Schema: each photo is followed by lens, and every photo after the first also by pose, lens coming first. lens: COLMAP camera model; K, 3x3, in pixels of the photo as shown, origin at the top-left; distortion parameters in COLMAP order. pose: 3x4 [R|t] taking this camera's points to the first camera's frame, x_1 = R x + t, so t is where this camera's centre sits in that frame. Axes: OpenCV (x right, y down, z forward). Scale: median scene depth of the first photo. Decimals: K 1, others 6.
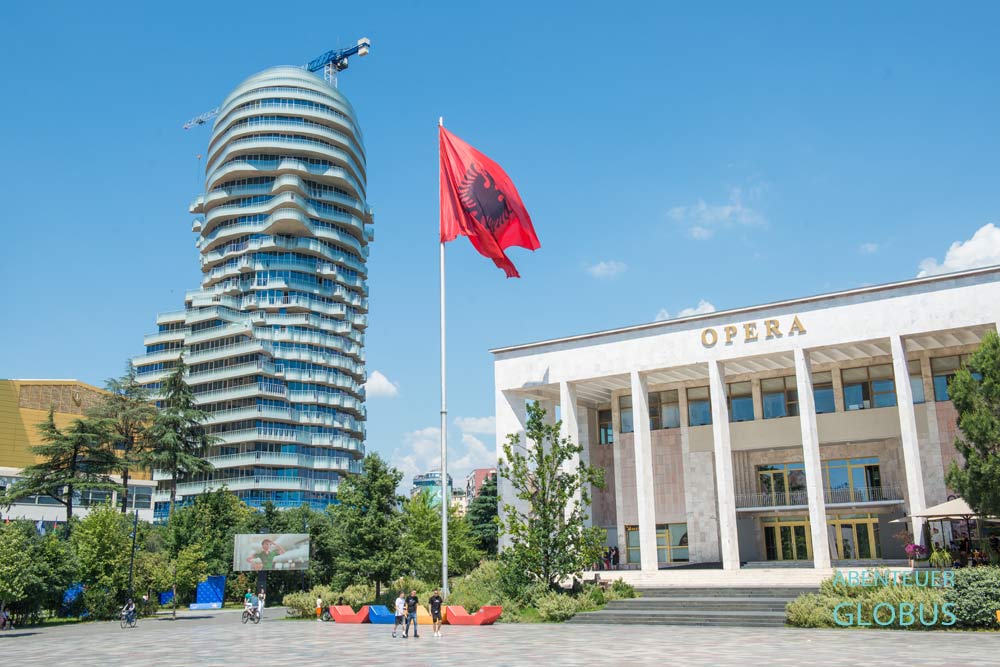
lens RADIAL K [[1009.3, 0, 483.0], [0, 1009.3, 333.2], [0, 0, 1]] dist [0.053130, -0.001470]
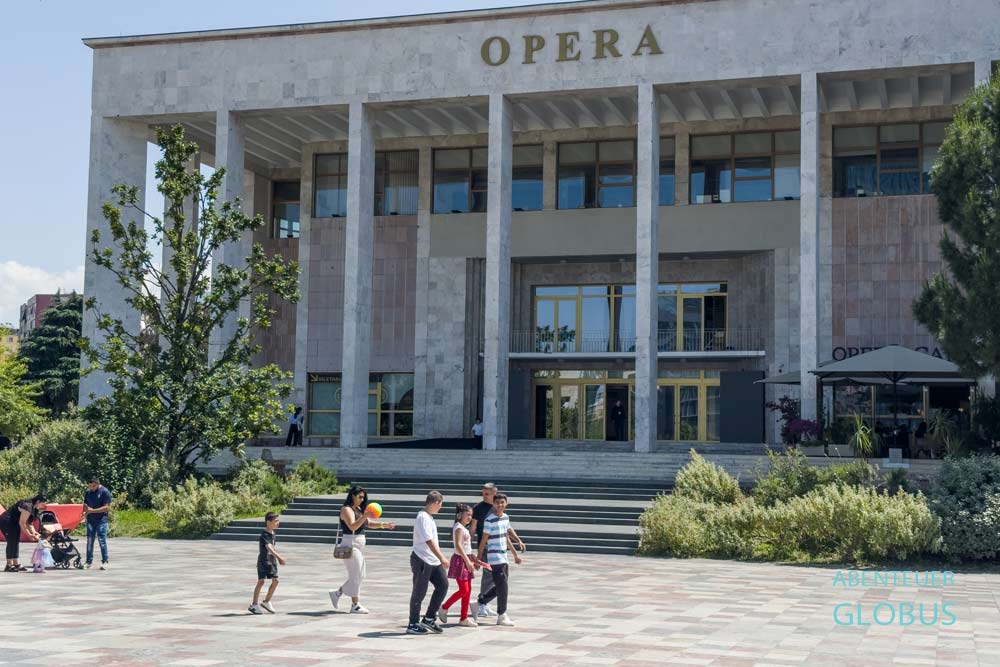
lens RADIAL K [[1437.0, 0, 500.0], [0, 1437.0, 333.5], [0, 0, 1]] dist [0.175167, 0.007919]
pose [[0.952488, 0.062529, 0.298090, -0.005617], [-0.105789, 0.985687, 0.131263, 0.051928], [-0.285615, -0.156561, 0.945469, 0.203911]]
